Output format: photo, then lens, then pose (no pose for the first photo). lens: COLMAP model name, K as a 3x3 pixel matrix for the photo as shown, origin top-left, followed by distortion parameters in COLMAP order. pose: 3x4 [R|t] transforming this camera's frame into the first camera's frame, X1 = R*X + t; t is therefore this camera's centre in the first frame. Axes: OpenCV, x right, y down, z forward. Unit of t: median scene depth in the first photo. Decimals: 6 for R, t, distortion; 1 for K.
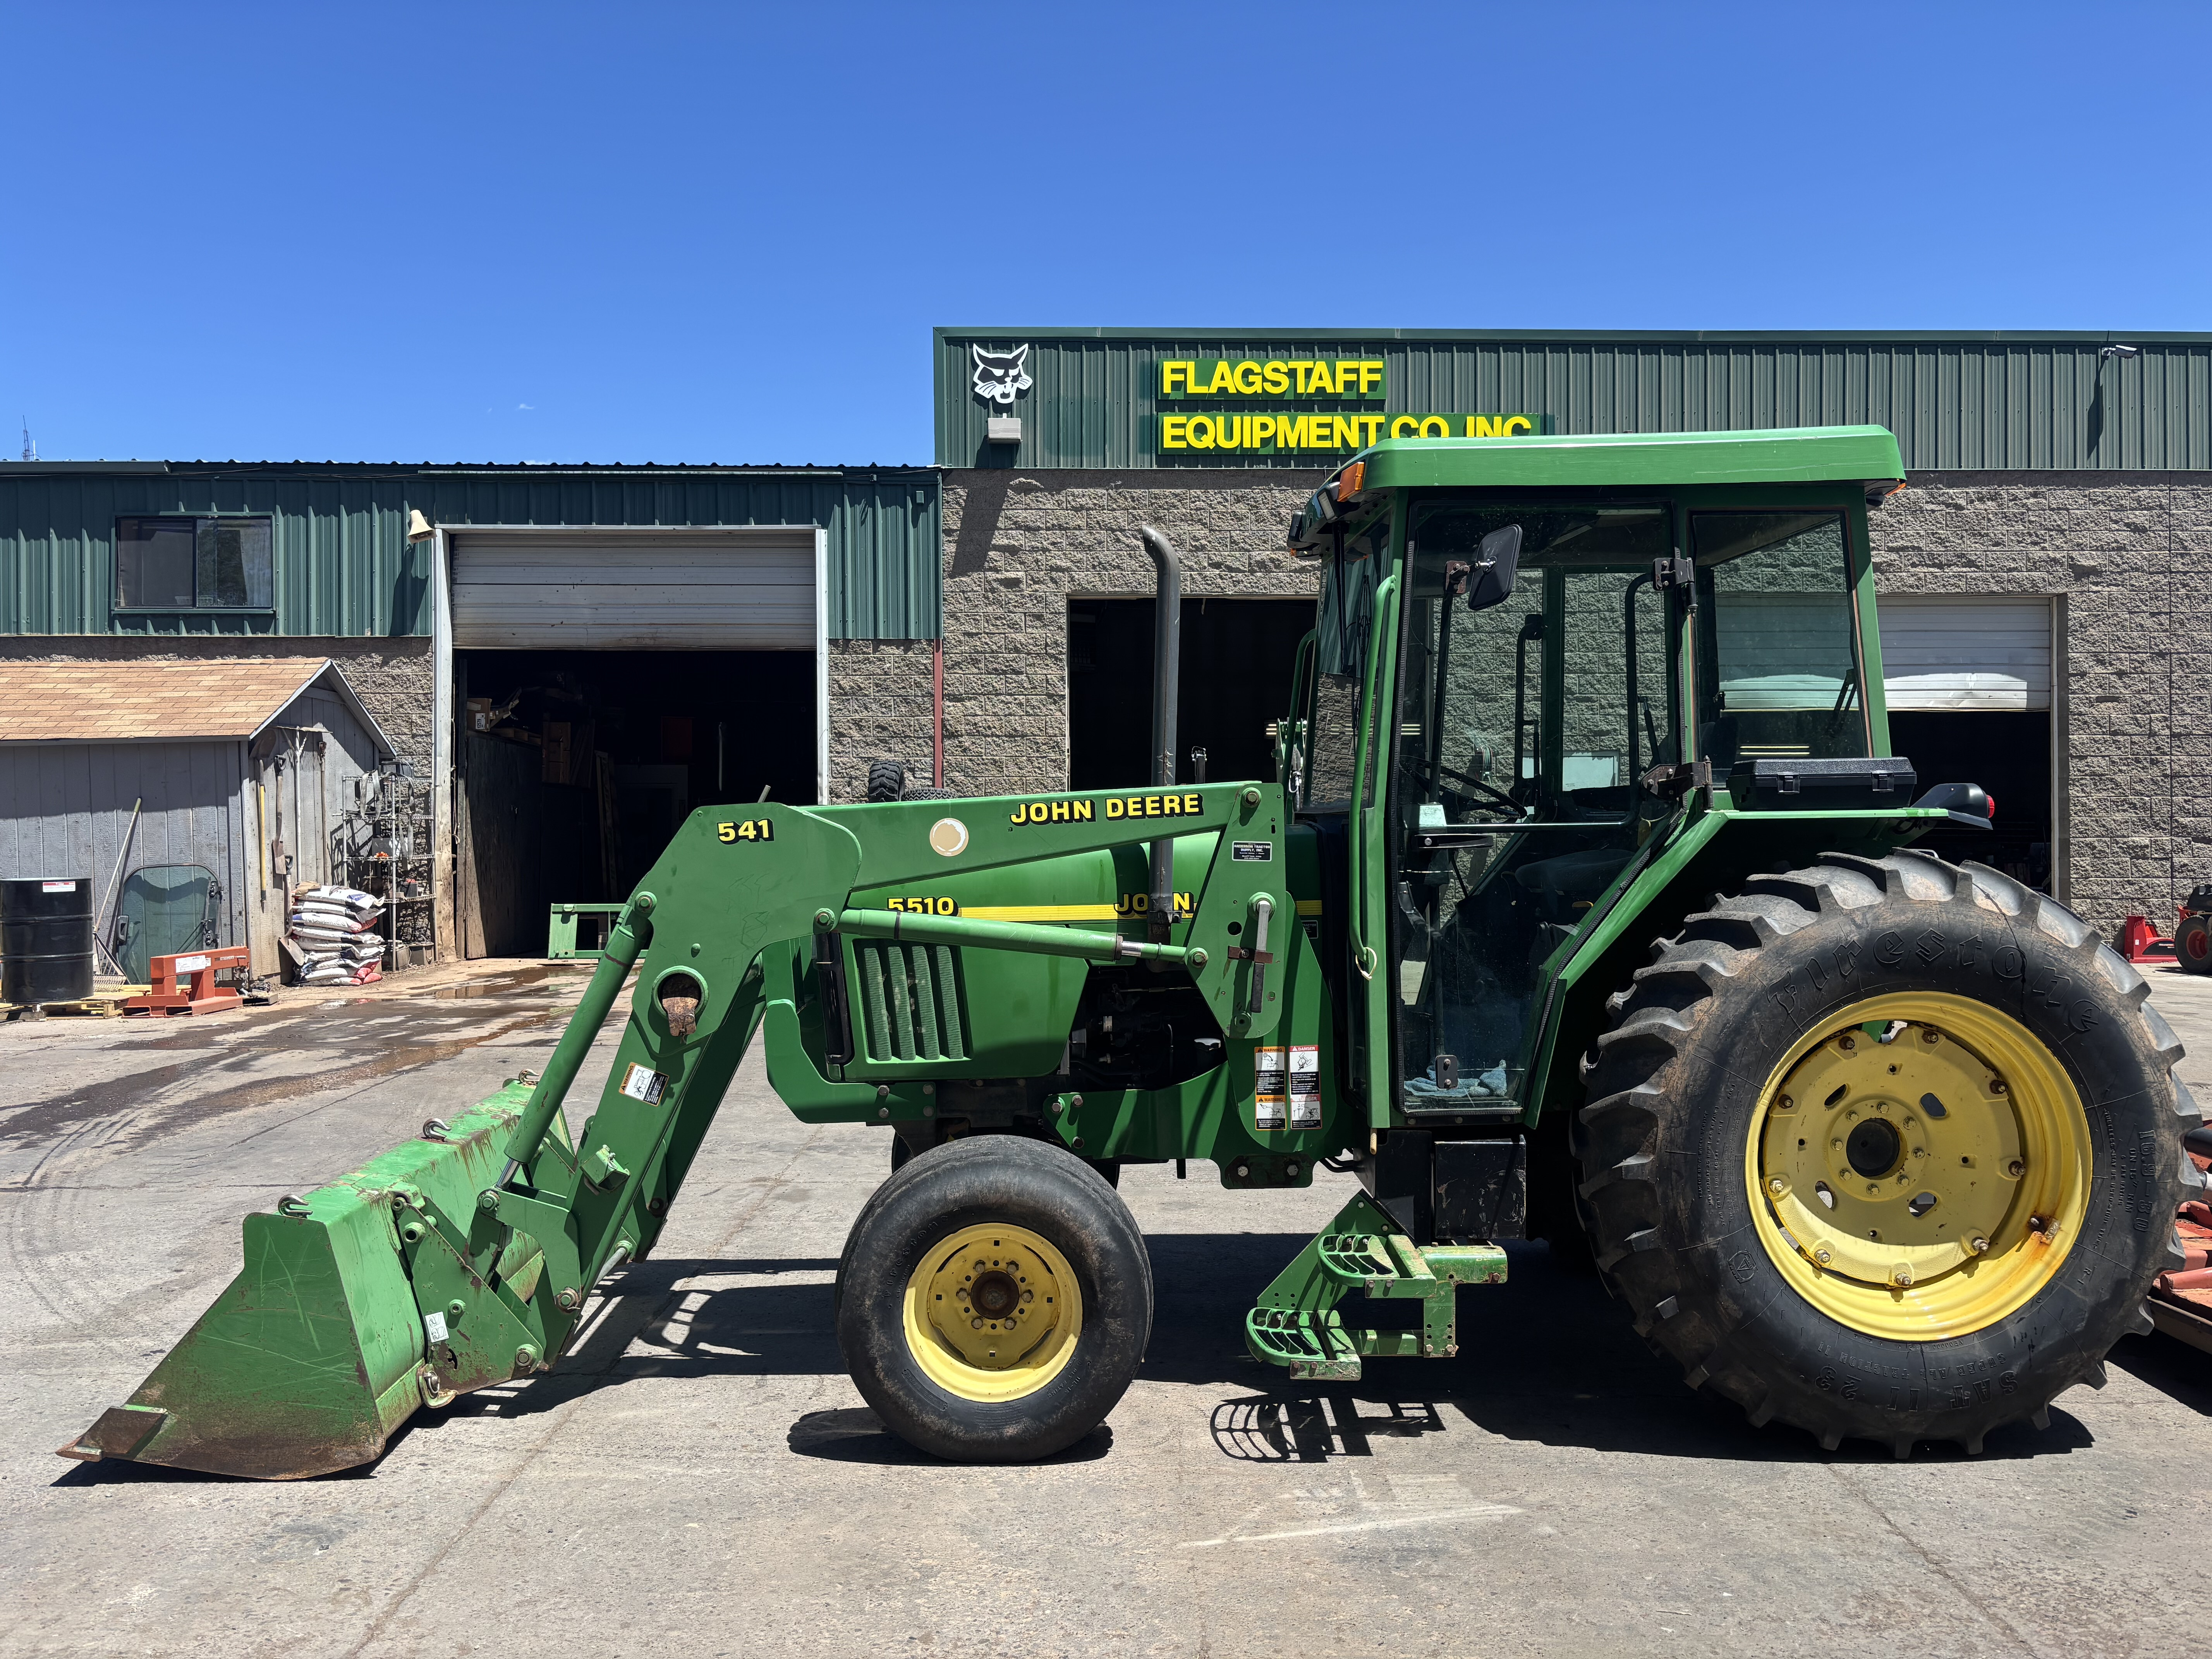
lens RADIAL K [[1717.2, 0, 1103.9], [0, 1717.2, 827.9], [0, 0, 1]] dist [0.026242, -0.031934]
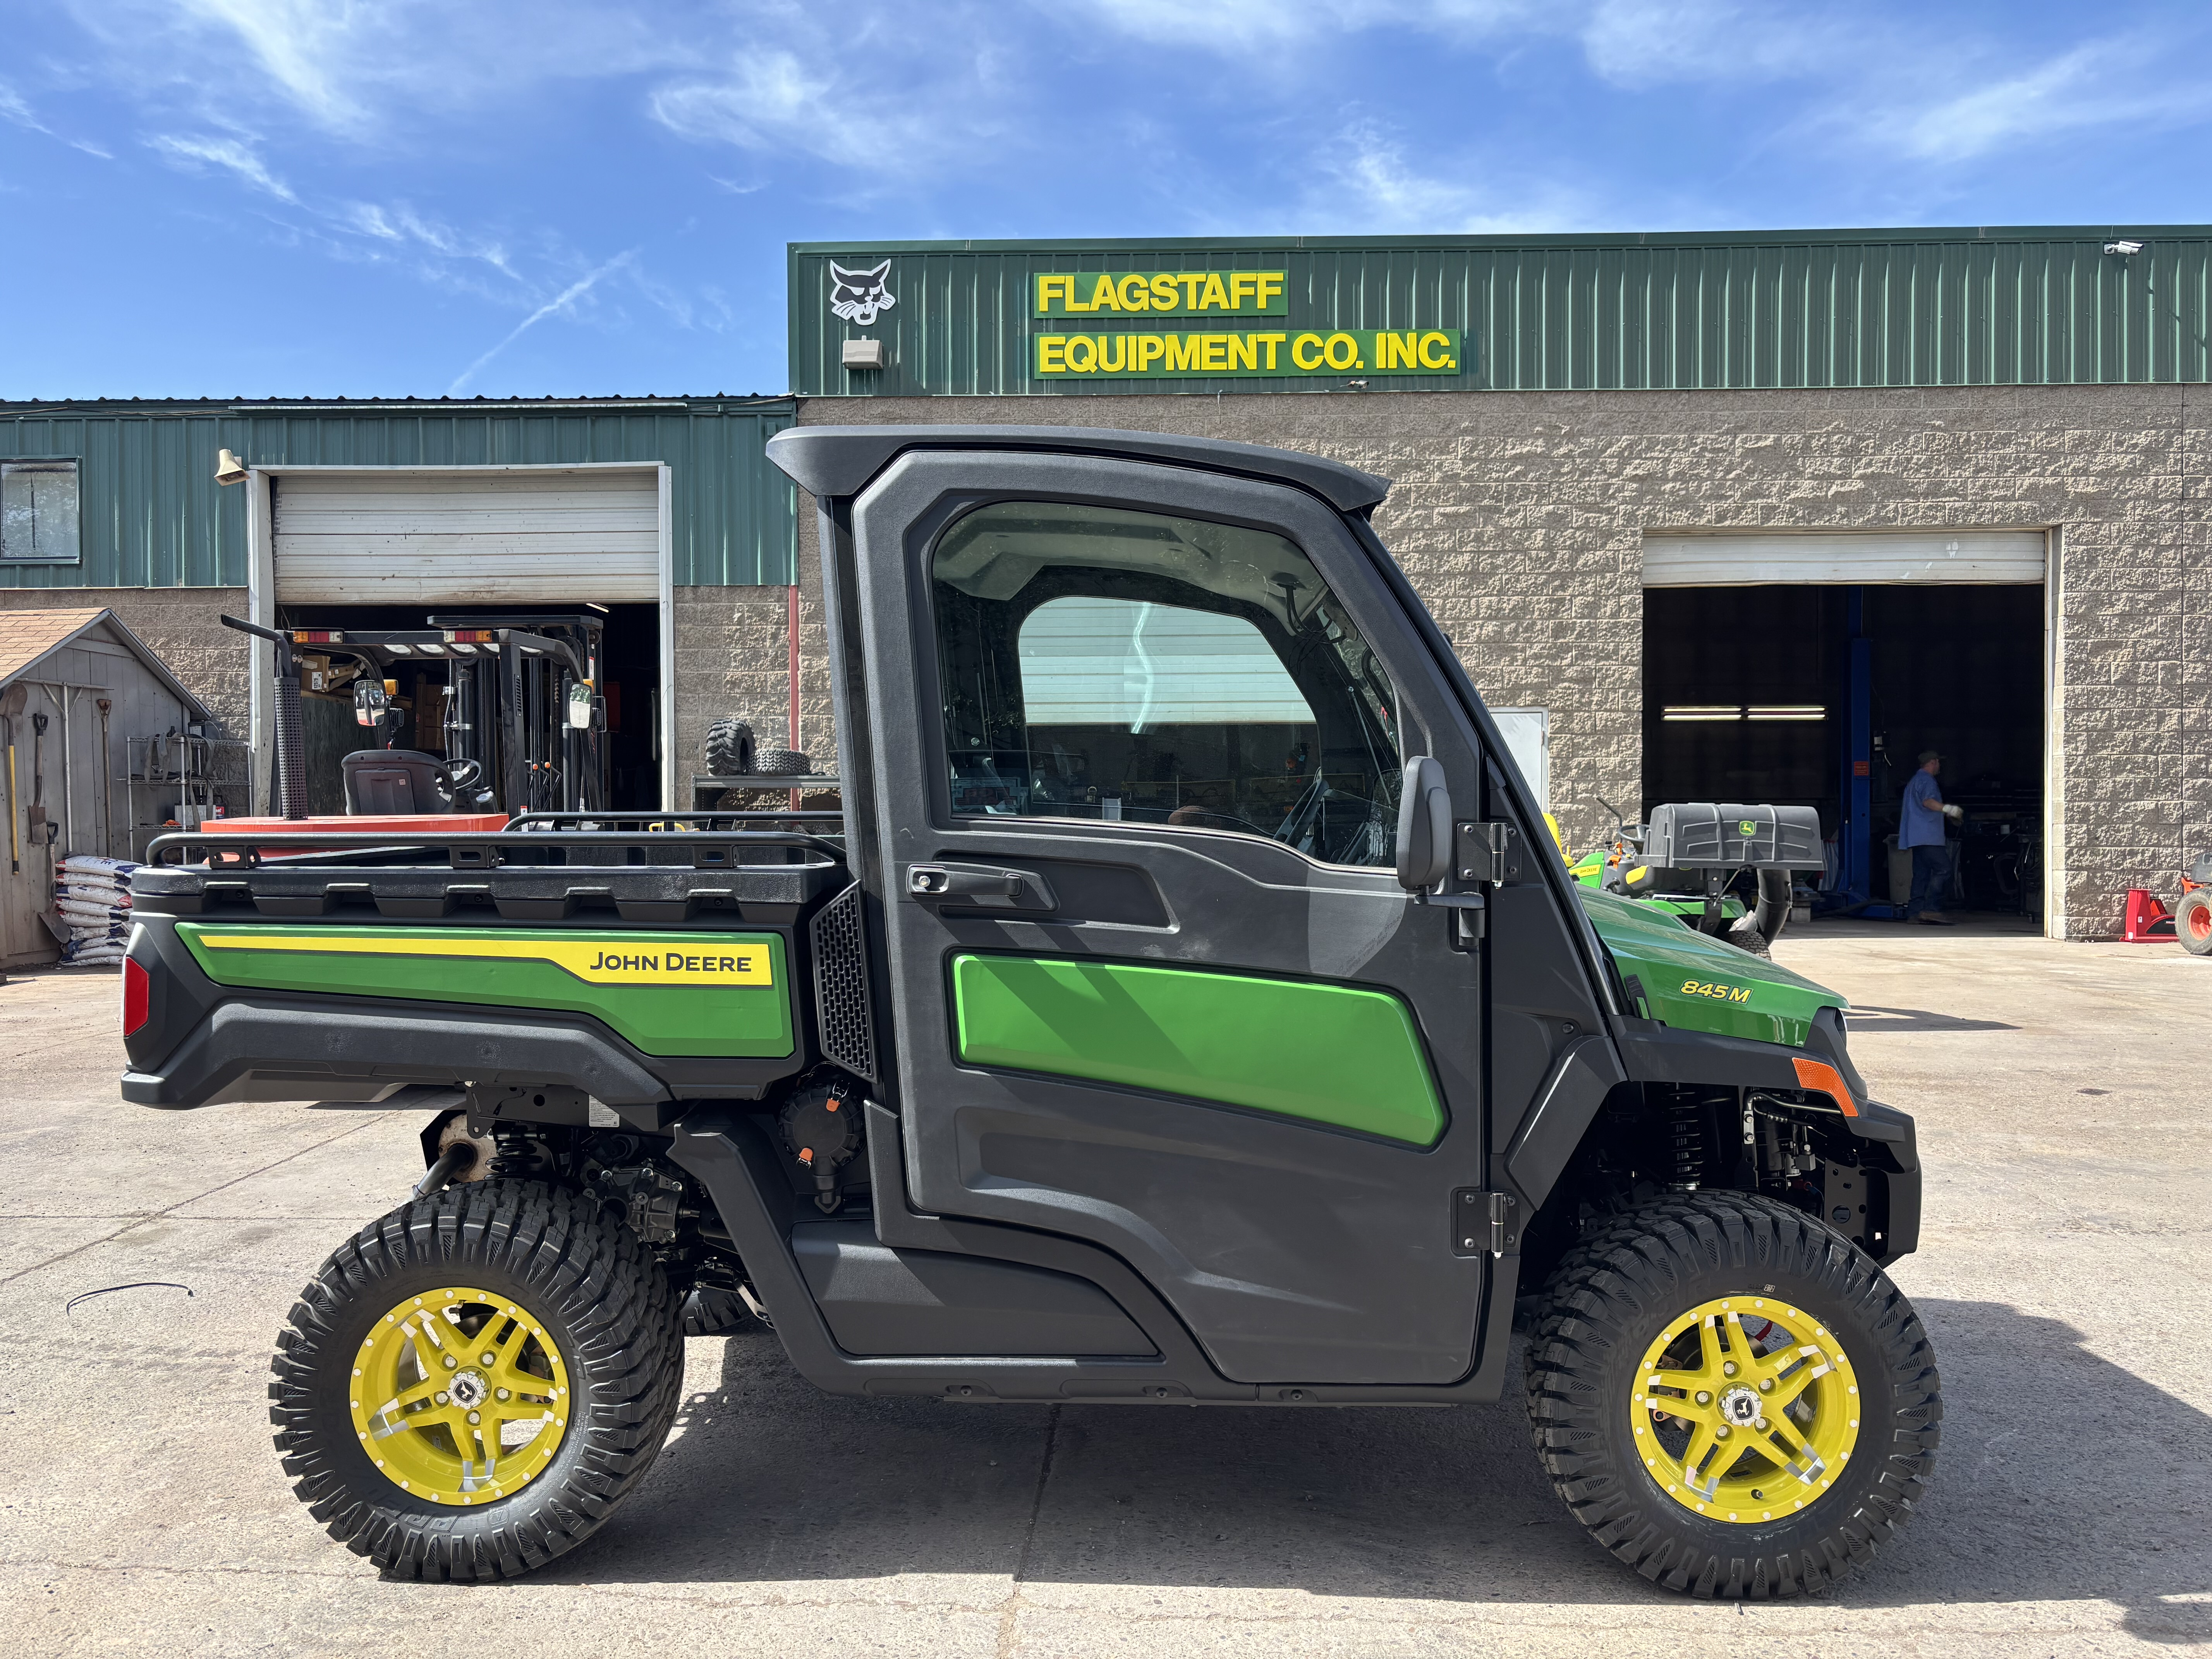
lens RADIAL K [[1717.2, 0, 1110.4], [0, 1717.2, 829.2], [0, 0, 1]] dist [0.026242, -0.031934]
pose [[0.998989, -0.001327, -0.044940, 0.112129], [0.001863, 0.999927, 0.011898, 0.008413], [0.044921, -0.011970, 0.998919, 0.095289]]
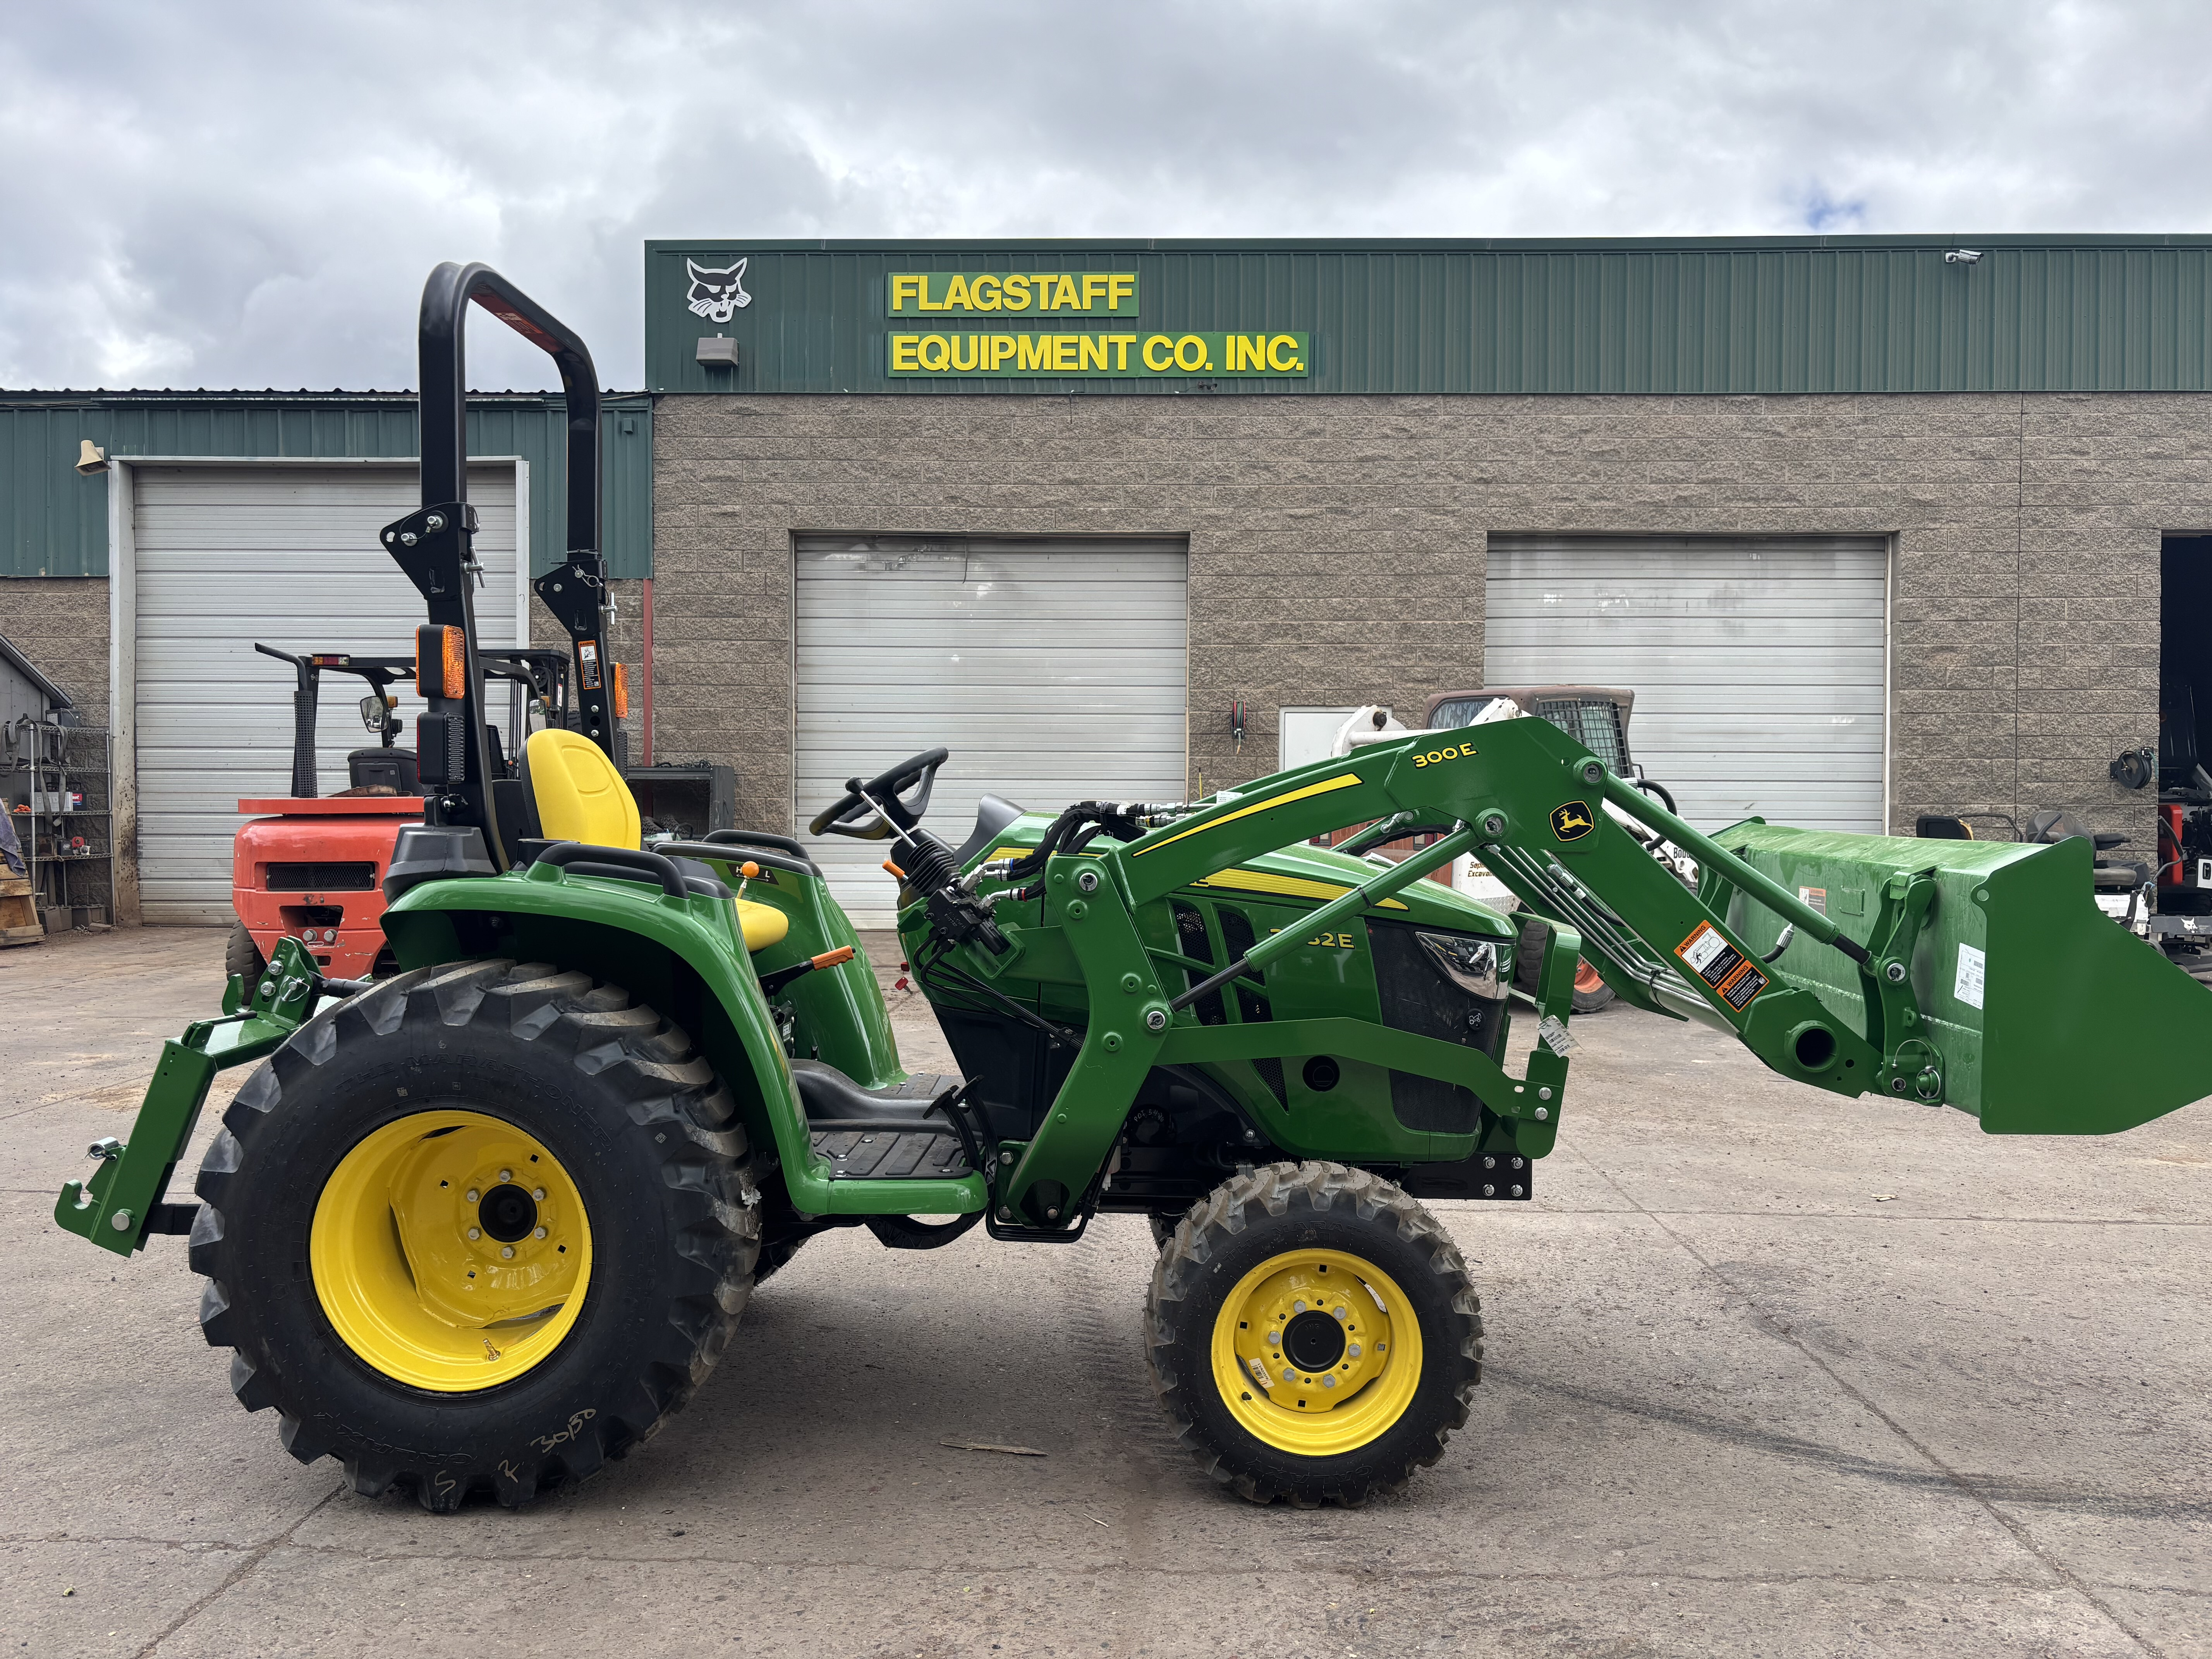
lens RADIAL K [[1717.2, 0, 1128.1], [0, 1717.2, 828.1], [0, 0, 1]] dist [0.026242, -0.031934]
pose [[0.998842, 0.007737, -0.047487, 0.204450], [-0.007275, 0.999925, 0.009895, 0.011752], [0.047560, -0.009538, 0.998823, 0.091337]]
